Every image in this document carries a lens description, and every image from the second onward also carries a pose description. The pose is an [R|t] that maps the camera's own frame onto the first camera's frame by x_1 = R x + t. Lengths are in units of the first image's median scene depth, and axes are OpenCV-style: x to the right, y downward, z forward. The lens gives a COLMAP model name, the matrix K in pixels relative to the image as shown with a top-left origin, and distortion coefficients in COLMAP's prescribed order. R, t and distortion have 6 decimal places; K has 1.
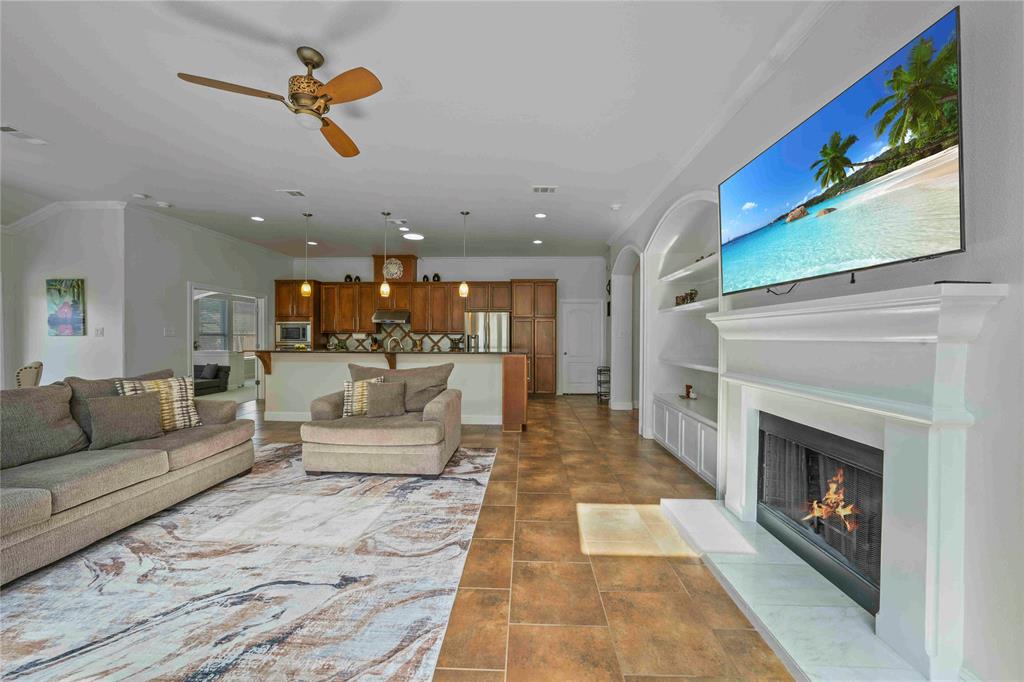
lens RADIAL K [[356.0, 0, 513.3], [0, 356.0, 337.9], [0, 0, 1]] dist [-0.020363, 0.002495]
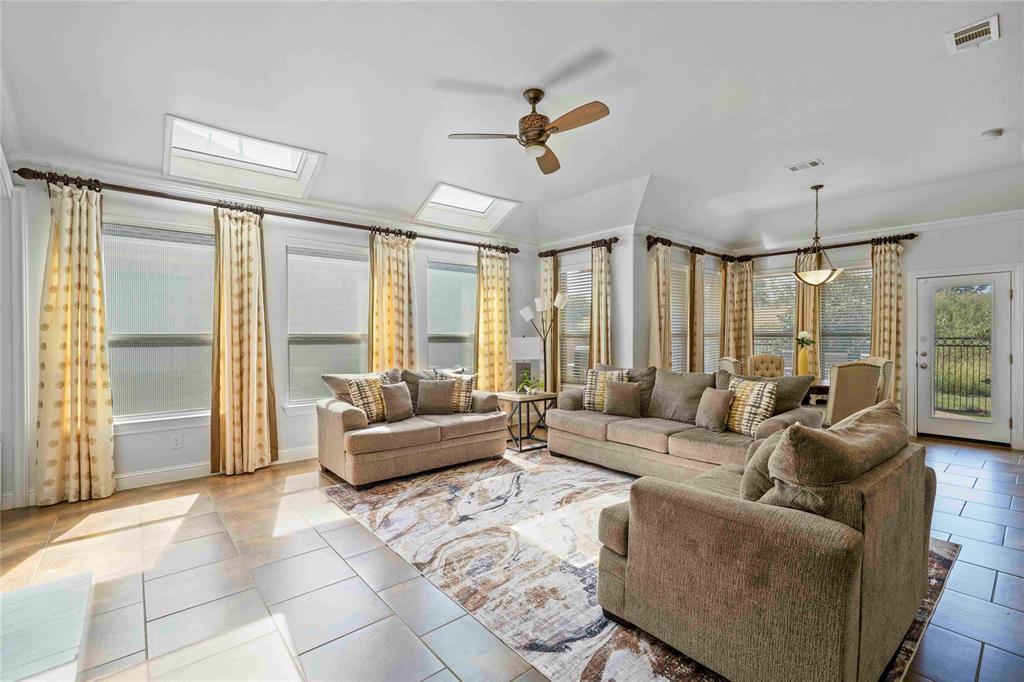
lens RADIAL K [[453.3, 0, 513.1], [0, 453.3, 339.4], [0, 0, 1]] dist [0.000320, 0.000334]
pose [[-0.739435, 0.001163, -0.673227, 0.327766], [-0.004612, 0.999966, 0.006793, -0.004949], [0.673212, 0.008128, -0.739405, 1.405362]]
